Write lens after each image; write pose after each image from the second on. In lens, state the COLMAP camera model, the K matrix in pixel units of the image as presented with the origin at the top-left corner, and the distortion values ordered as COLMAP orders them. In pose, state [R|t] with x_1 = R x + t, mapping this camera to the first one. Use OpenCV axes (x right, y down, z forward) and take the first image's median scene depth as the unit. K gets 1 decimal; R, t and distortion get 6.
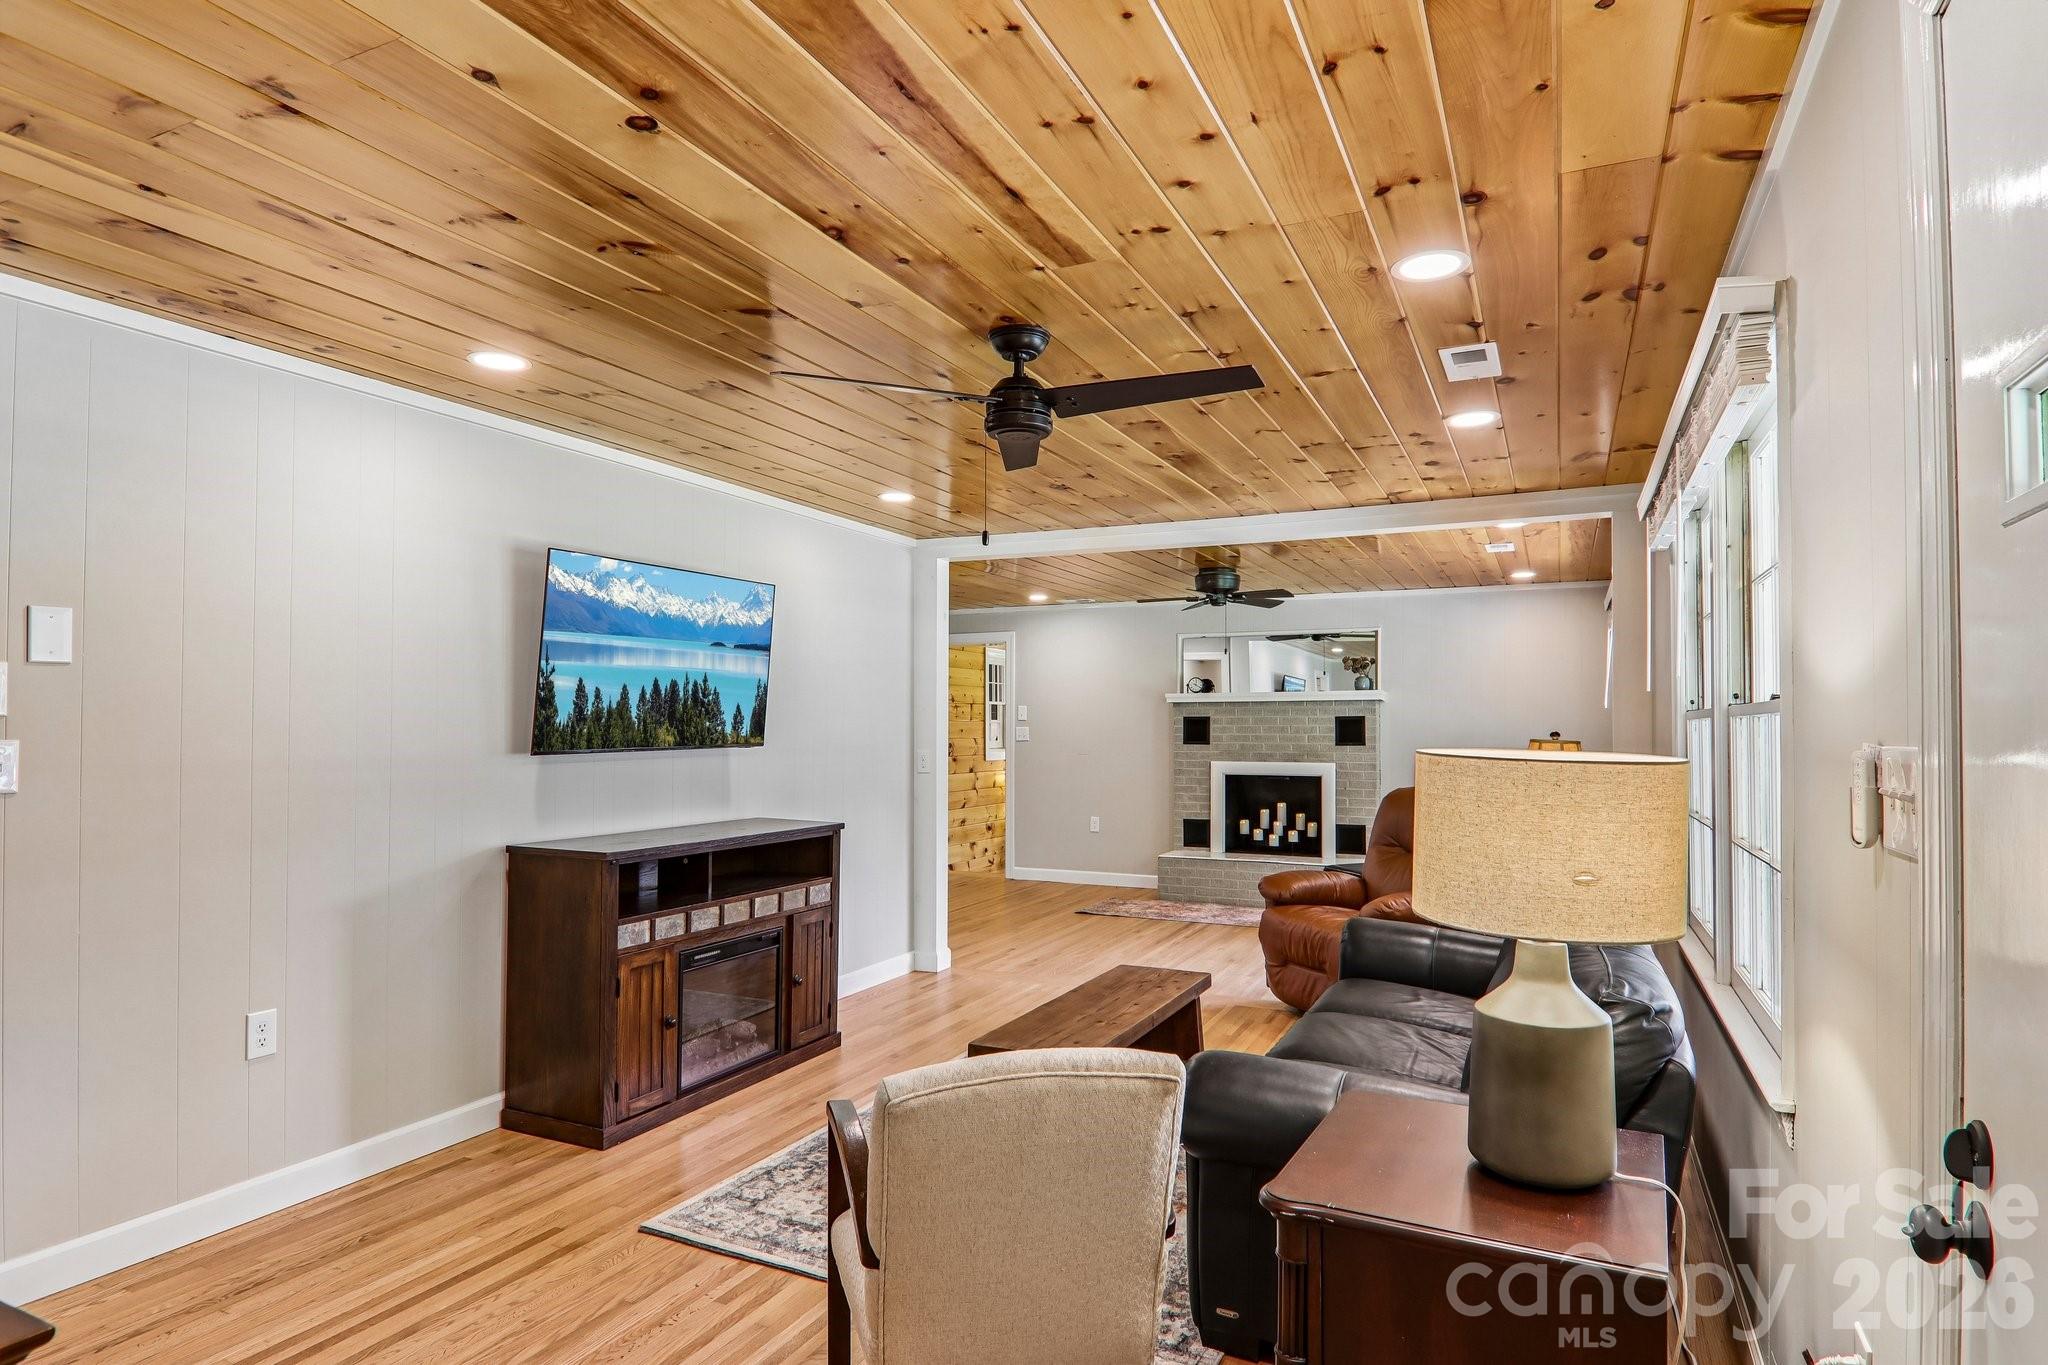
lens RADIAL K [[1142.5, 0, 1025.8], [0, 1142.5, 686.2], [0, 0, 1]] dist [-0.000591, 0.000212]
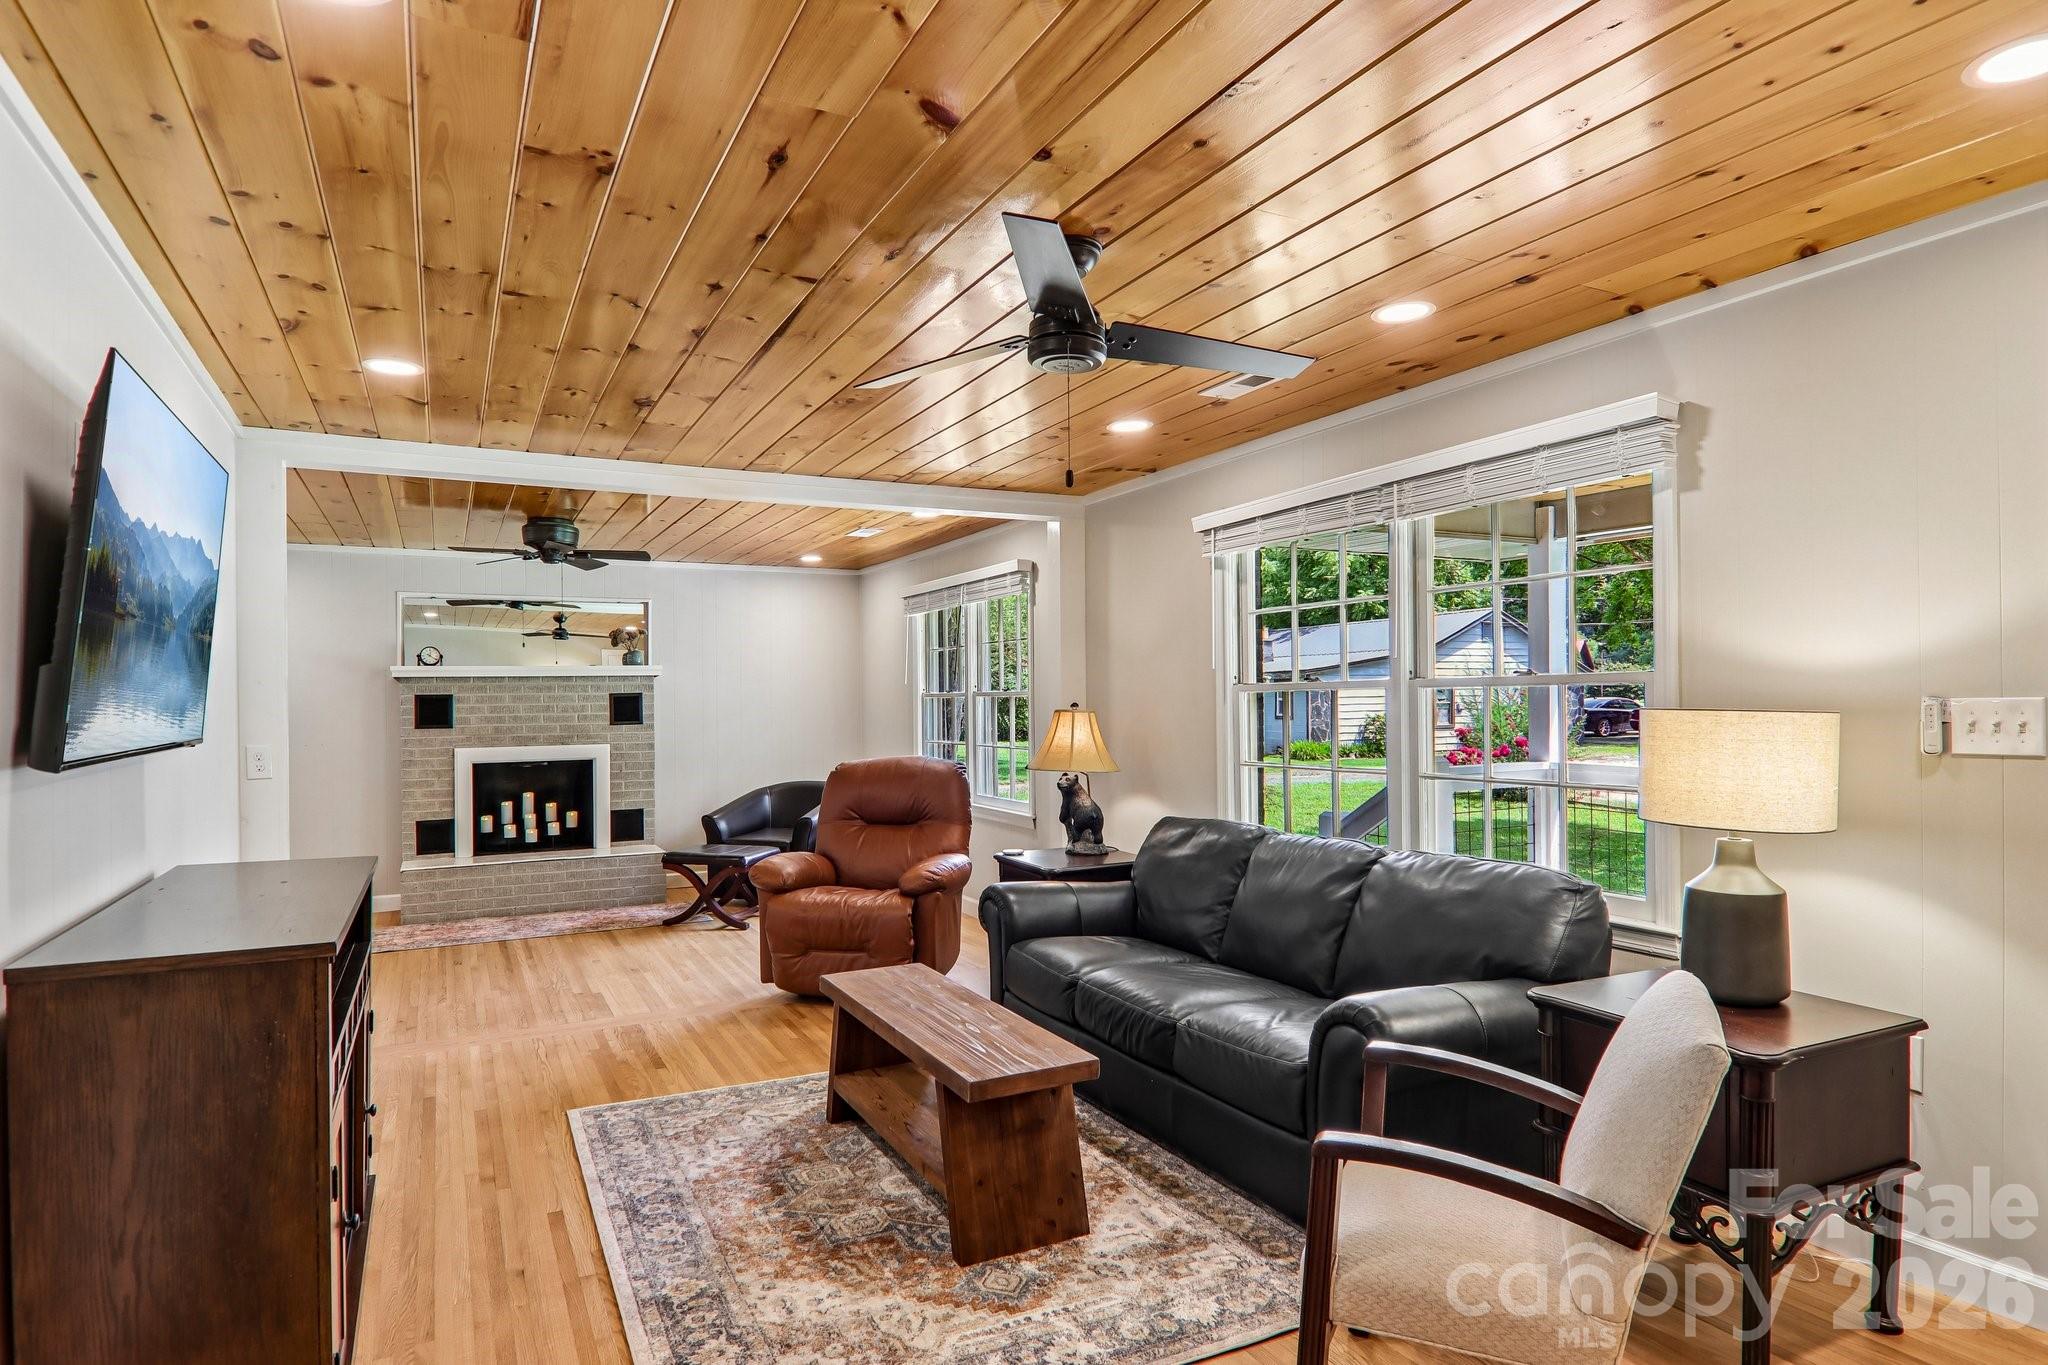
lens RADIAL K [[1142.5, 0, 1026.4], [0, 1142.5, 693.4], [0, 0, 1]] dist [-0.000591, 0.000212]
pose [[0.600463, -0.004734, 0.799639, -0.256464], [-0.014924, 0.999742, 0.017126, 0.005561], [-0.799514, -0.022218, 0.600237, 0.176461]]
